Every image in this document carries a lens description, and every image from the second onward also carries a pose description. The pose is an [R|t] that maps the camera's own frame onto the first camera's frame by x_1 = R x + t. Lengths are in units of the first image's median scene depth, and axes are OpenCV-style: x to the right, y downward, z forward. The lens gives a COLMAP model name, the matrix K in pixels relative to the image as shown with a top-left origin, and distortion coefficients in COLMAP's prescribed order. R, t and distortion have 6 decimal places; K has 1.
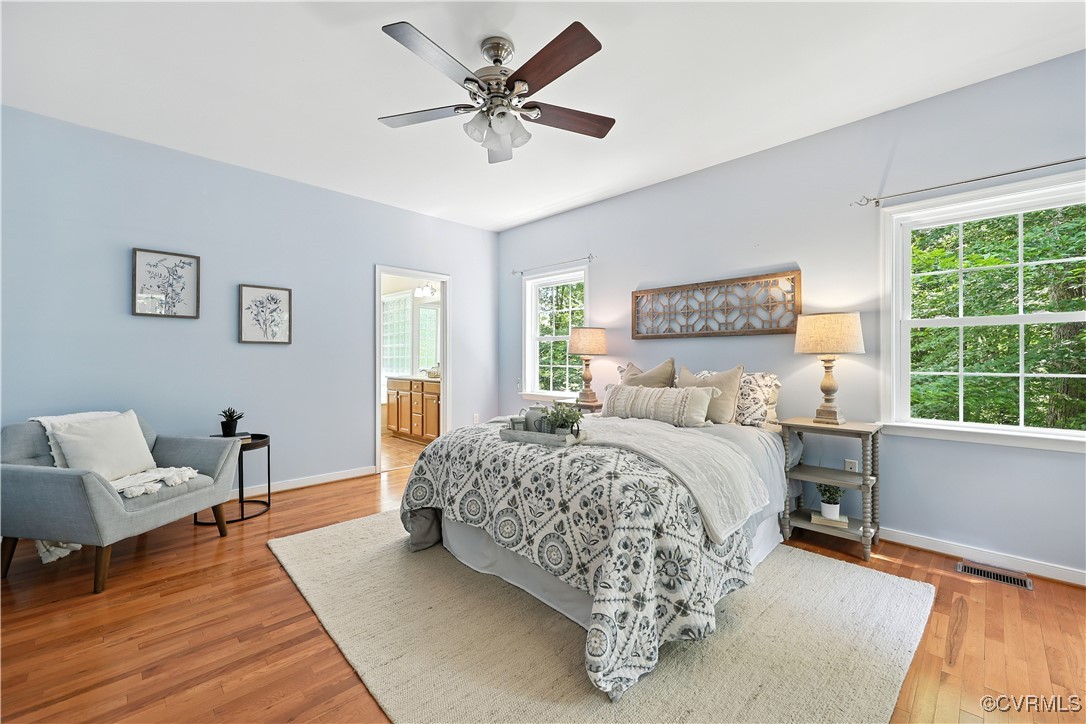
lens RADIAL K [[431.1, 0, 546.6], [0, 431.1, 358.5], [0, 0, 1]] dist [-0.000606, -0.000149]
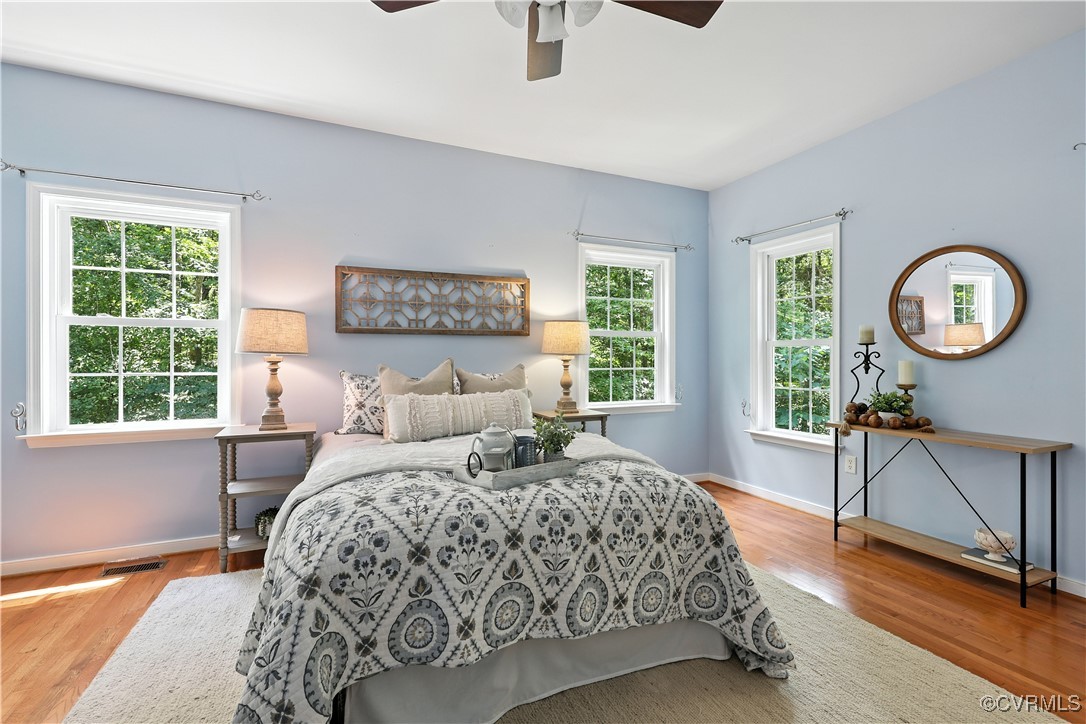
lens RADIAL K [[475.2, 0, 541.0], [0, 475.2, 361.1], [0, 0, 1]] dist [-0.002589, 0.000215]
pose [[0.376922, -0.005336, 0.926230, -0.493514], [0.002979, 0.999985, 0.004548, 0.000754], [-0.926240, 0.001045, 0.376932, 0.475073]]
